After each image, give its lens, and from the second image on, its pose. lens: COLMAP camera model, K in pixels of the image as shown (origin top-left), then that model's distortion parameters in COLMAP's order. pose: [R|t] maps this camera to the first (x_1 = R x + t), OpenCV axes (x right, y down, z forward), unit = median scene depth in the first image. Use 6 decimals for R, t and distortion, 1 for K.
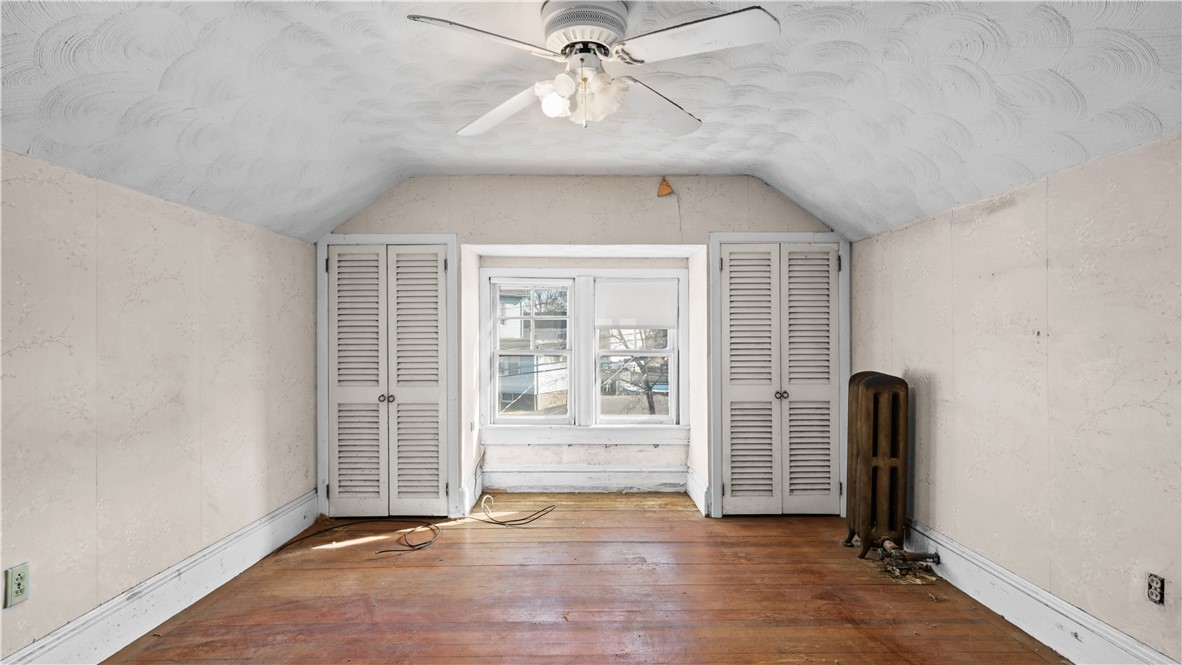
lens RADIAL K [[560.1, 0, 591.1], [0, 560.1, 335.7], [0, 0, 1]] dist [-0.009221, 0.001854]
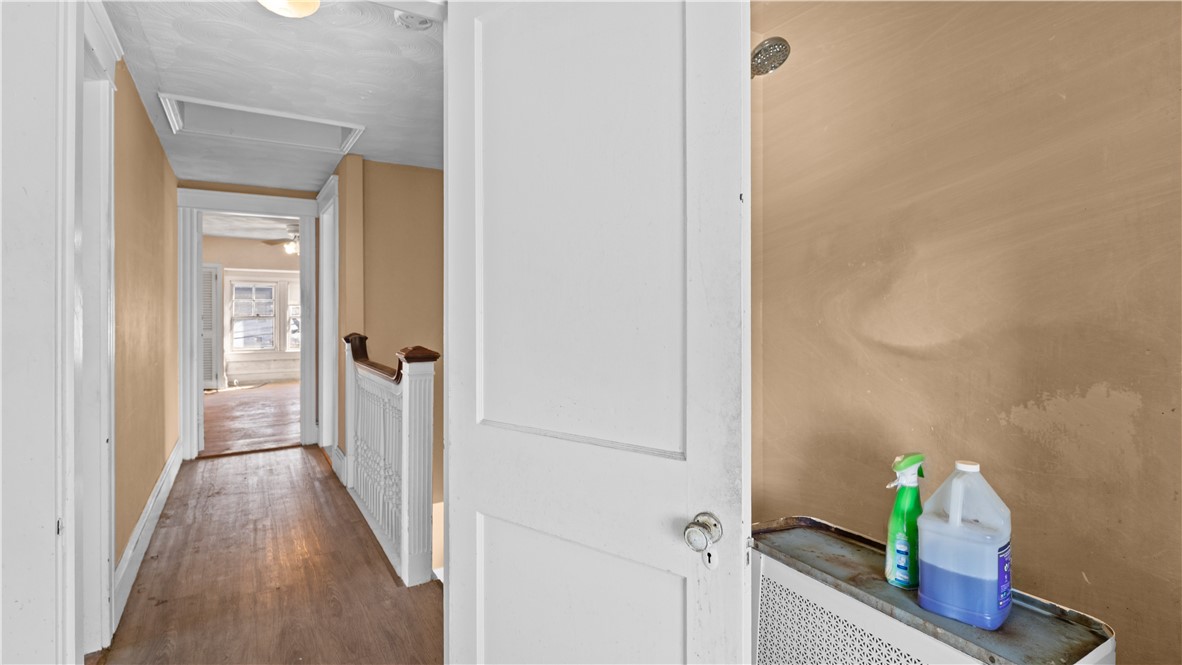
lens RADIAL K [[560.1, 0, 591.8], [0, 560.1, 305.7], [0, 0, 1]] dist [-0.009221, 0.001854]
pose [[0.846111, 0.009520, 0.532922, -0.174645], [-0.007236, 0.999954, -0.006374, -0.010570], [-0.532958, 0.001537, 0.846140, -1.685026]]
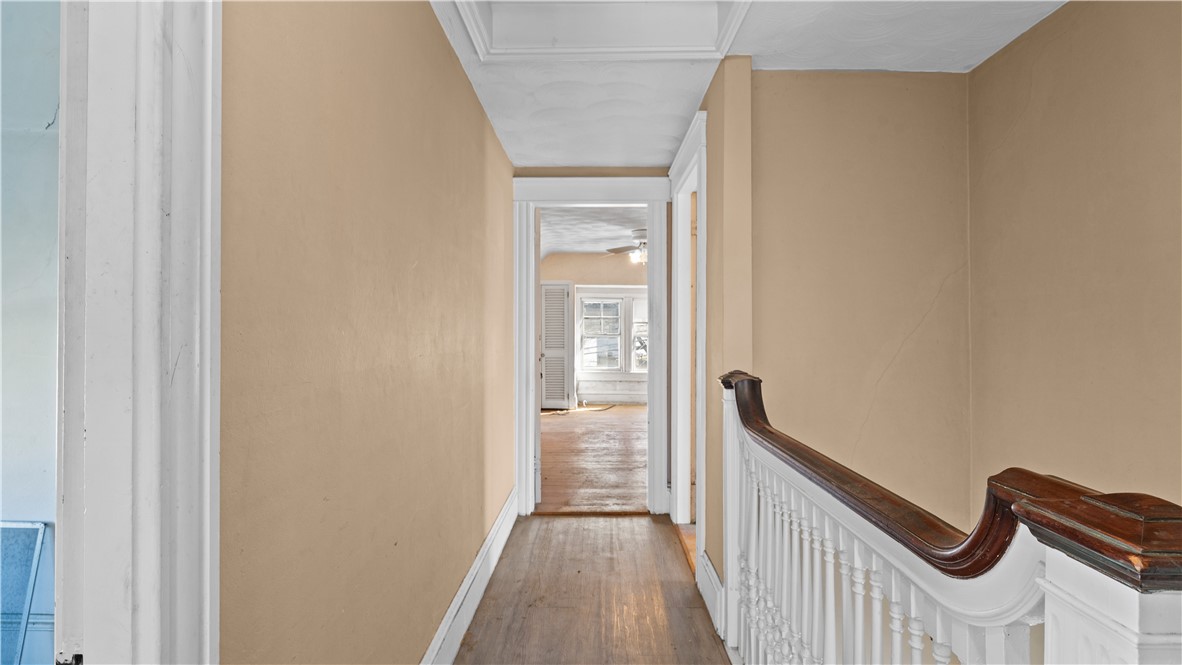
lens RADIAL K [[560.1, 0, 592.5], [0, 560.1, 327.8], [0, 0, 1]] dist [-0.009221, 0.001854]
pose [[0.999919, 0.010313, -0.007462, -0.144233], [-0.010266, 0.999927, 0.006423, -0.011182], [0.007528, -0.006346, 0.999952, -1.175855]]
